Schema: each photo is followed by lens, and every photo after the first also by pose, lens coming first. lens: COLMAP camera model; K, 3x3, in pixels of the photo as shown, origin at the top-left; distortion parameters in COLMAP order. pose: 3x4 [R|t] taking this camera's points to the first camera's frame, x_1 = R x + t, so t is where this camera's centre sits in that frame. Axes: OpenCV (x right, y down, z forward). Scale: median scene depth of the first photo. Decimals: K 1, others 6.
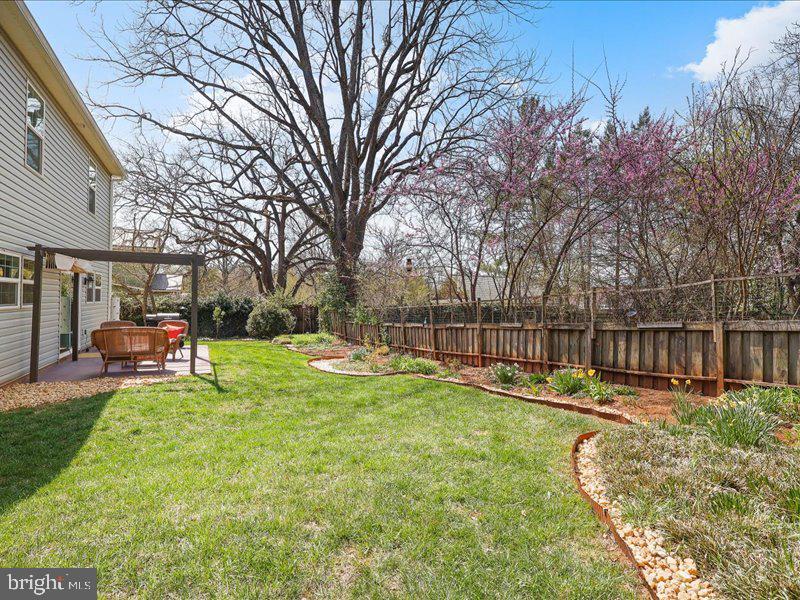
lens RADIAL K [[433.0, 0, 400.0], [0, 433.0, 300.0], [0, 0, 1]] dist [-0.000707, 0.001163]
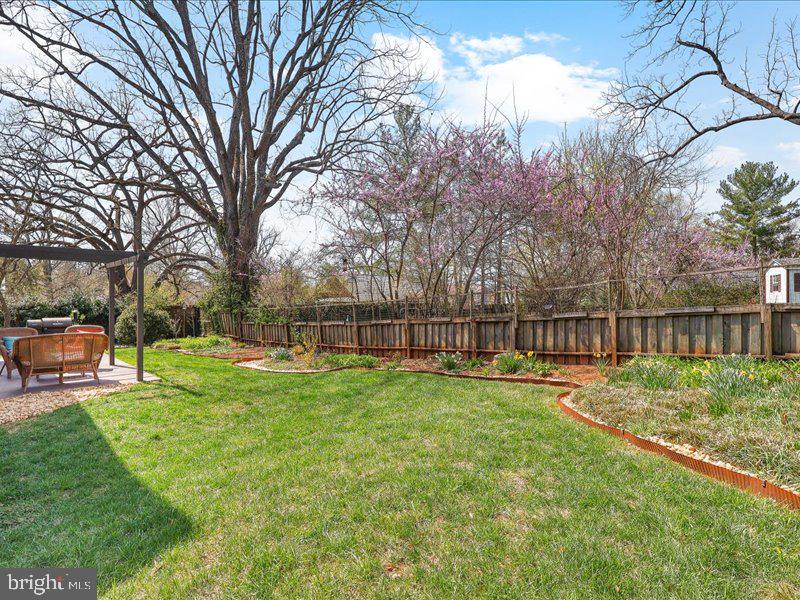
lens RADIAL K [[450.1, 0, 400.0], [0, 450.1, 300.0], [0, 0, 1]] dist [-0.000062, 0.001425]
pose [[0.942922, -0.014431, 0.332701, -0.120906], [0.013057, 0.999894, 0.006364, -0.000918], [-0.332757, -0.001657, 0.943011, -0.038413]]
